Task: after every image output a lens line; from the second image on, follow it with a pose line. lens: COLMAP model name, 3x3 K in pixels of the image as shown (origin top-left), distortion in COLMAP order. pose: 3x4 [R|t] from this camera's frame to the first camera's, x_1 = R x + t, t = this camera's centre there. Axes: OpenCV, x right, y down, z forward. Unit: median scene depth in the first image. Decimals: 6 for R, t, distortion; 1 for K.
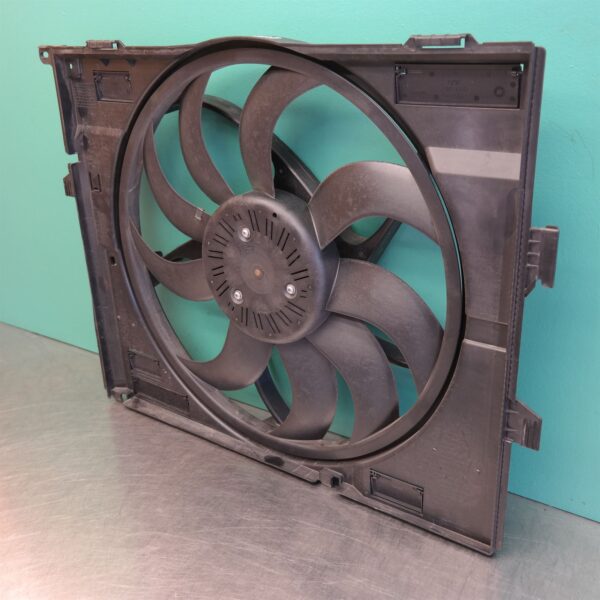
lens RADIAL K [[717.3, 0, 300.0], [0, 717.3, 300.0], [0, 0, 1]] dist [0.013297, 0.024054]
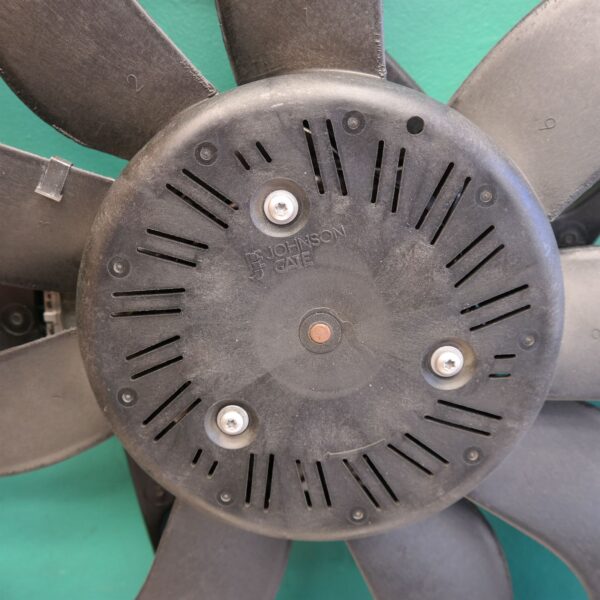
lens RADIAL K [[717.3, 0, 300.0], [0, 717.3, 300.0], [0, 0, 1]] dist [0.013297, 0.024054]
pose [[0.815286, -0.129058, 0.564493, -0.243511], [0.197693, 0.978311, -0.061855, -0.034609], [-0.544267, 0.162026, 0.823117, 0.746014]]
